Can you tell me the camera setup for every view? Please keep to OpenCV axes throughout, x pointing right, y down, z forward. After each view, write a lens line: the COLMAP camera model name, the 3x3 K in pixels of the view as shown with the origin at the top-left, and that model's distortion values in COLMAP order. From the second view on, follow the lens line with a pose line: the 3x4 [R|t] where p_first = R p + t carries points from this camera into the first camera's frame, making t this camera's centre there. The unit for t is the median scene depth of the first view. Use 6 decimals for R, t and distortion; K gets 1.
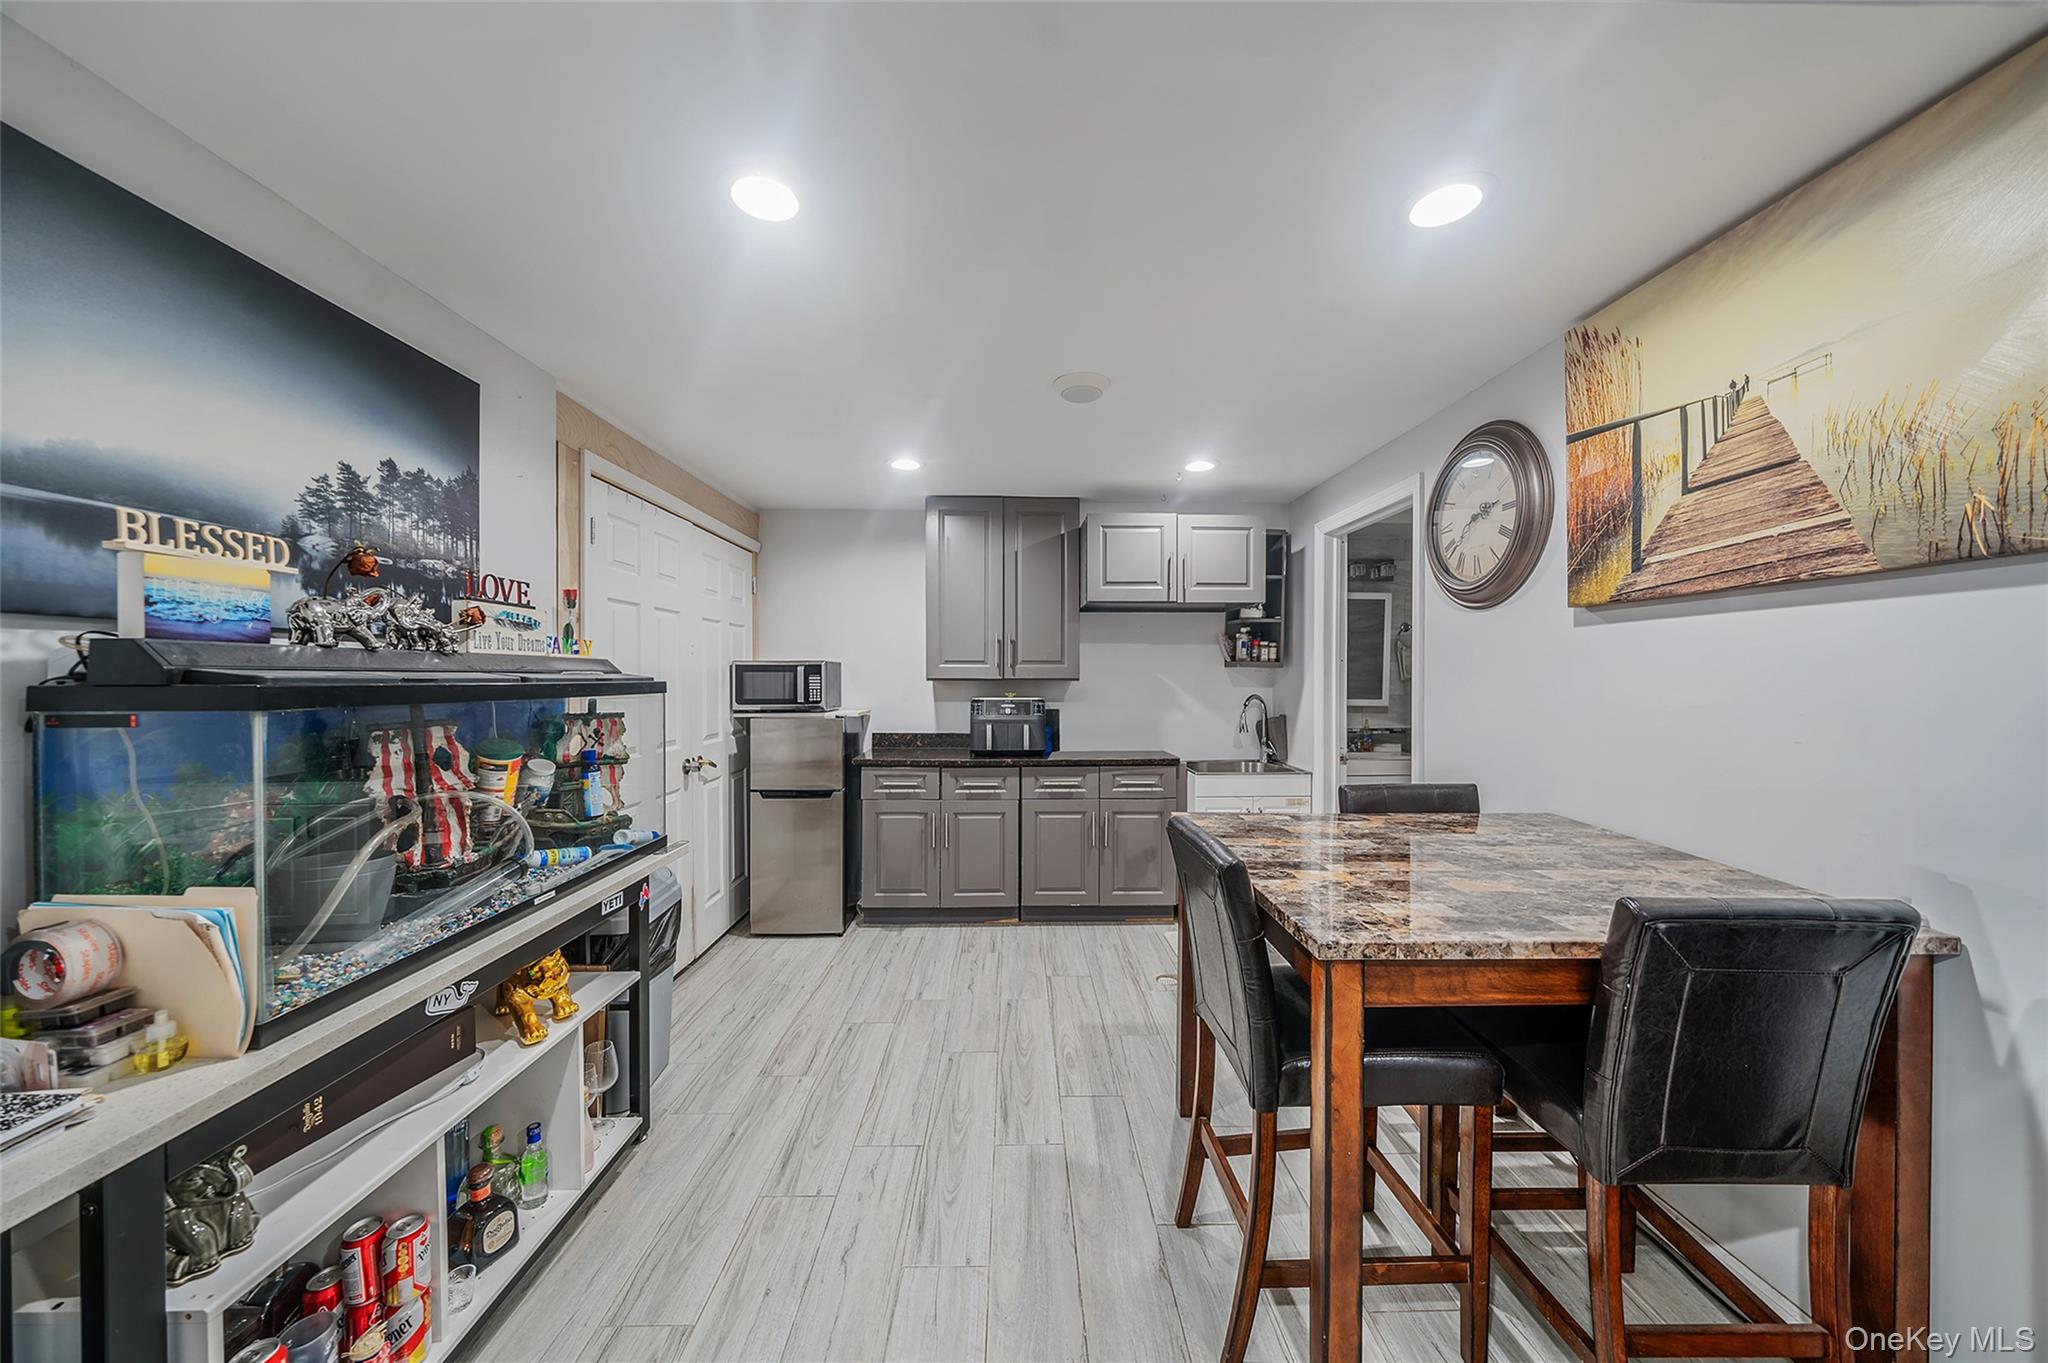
lens RADIAL K [[710.7, 0, 1023.3], [0, 710.7, 681.9], [0, 0, 1]] dist [-0.006473, -0.000140]
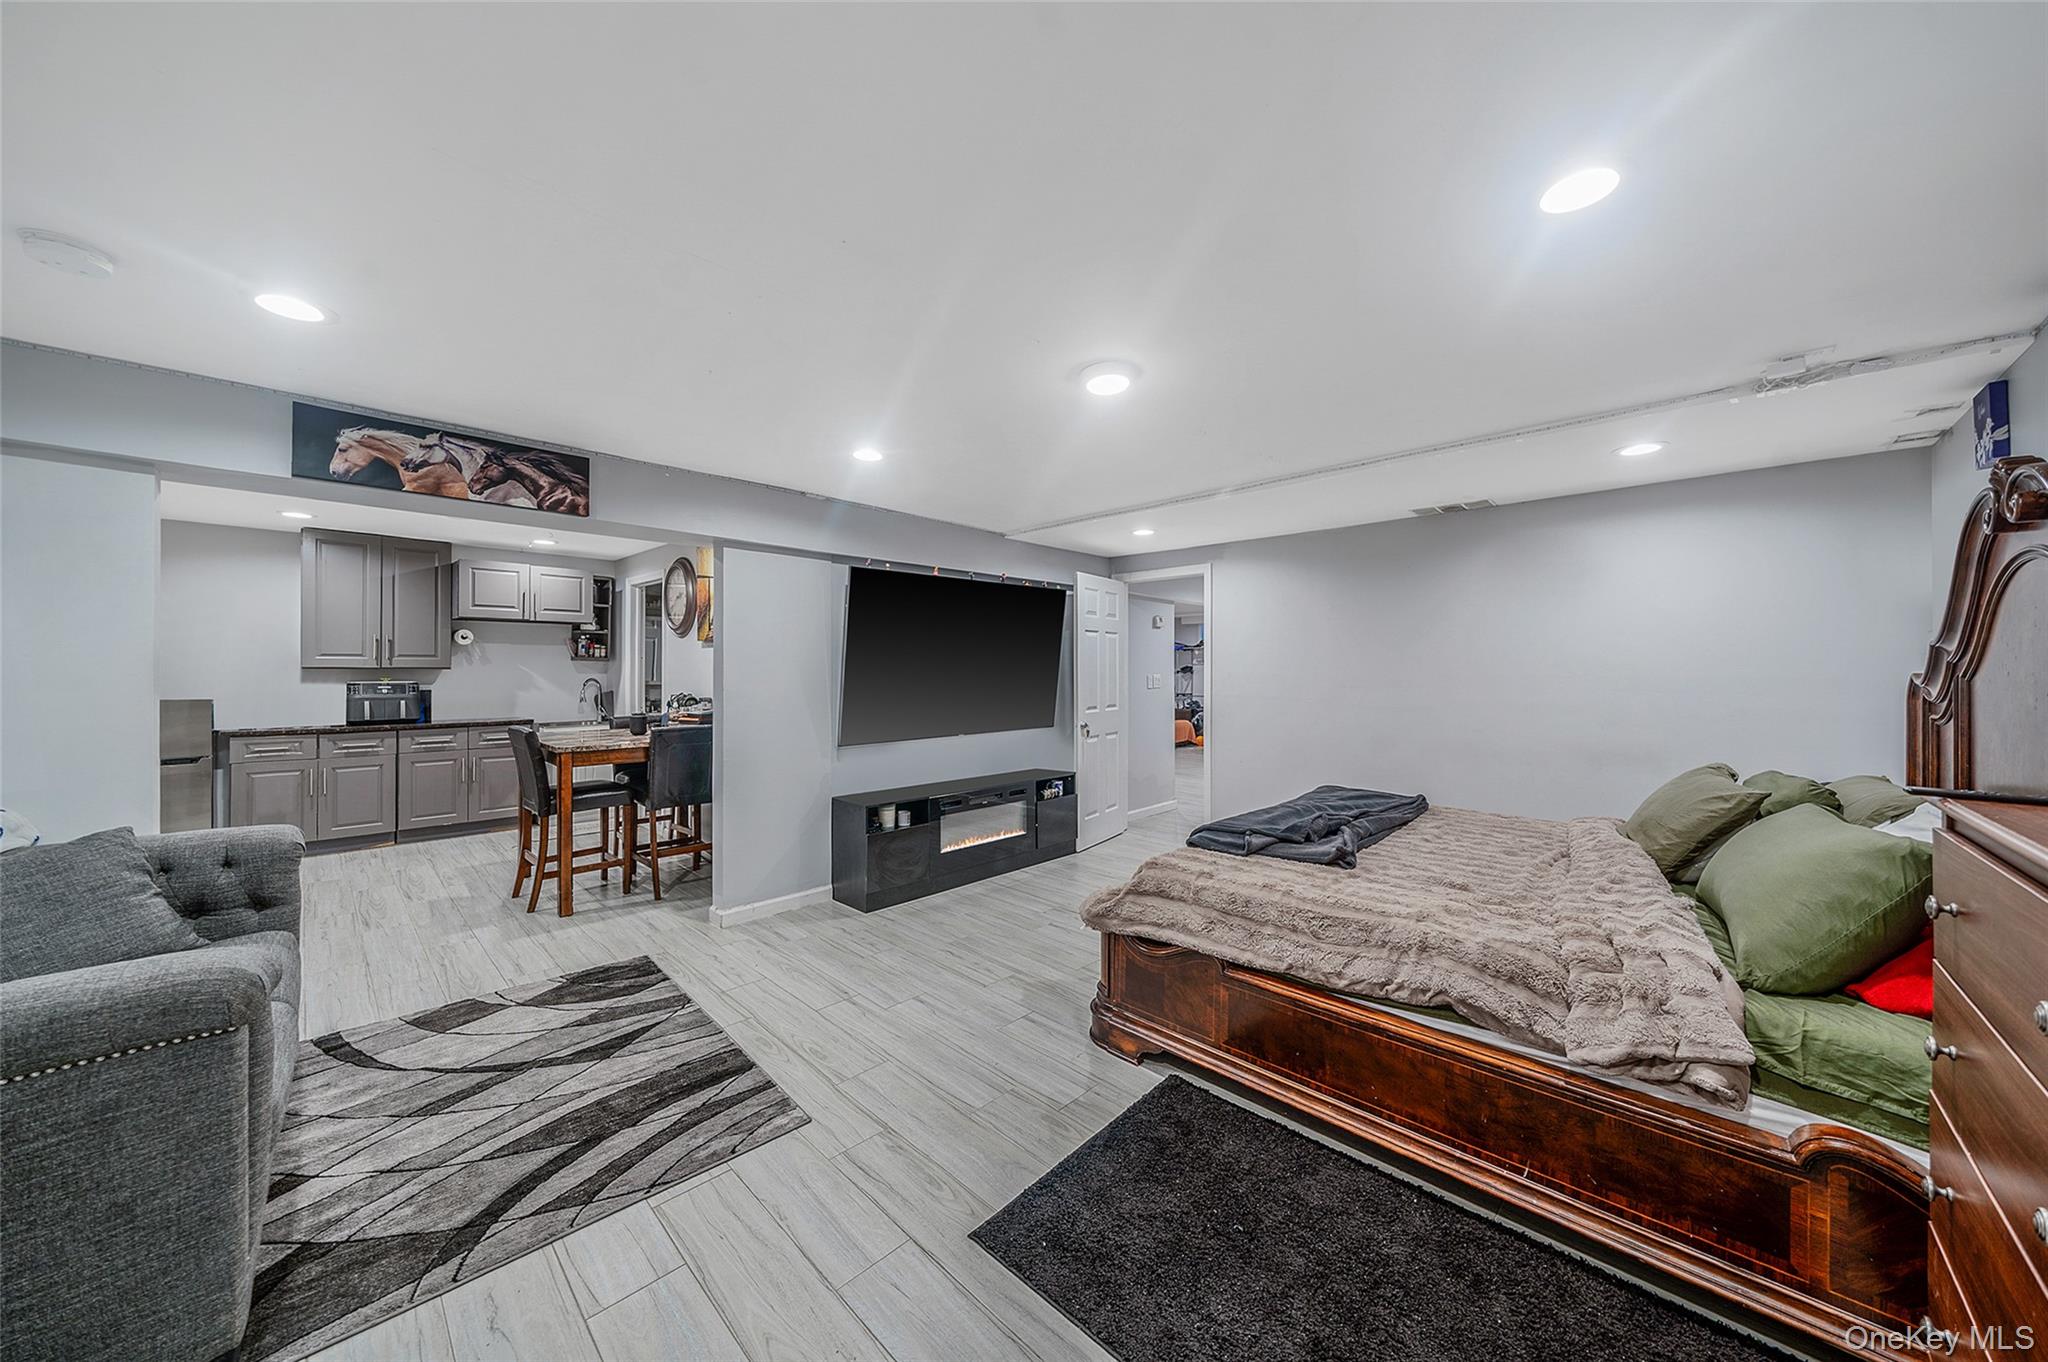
lens RADIAL K [[710.7, 0, 1025.4], [0, 710.7, 668.9], [0, 0, 1]] dist [-0.006473, -0.000140]
pose [[0.706368, 0.001780, 0.707843, -0.114854], [0.003658, 0.999974, -0.006165, 0.011059], [-0.707836, 0.006944, 0.706343, -0.845024]]
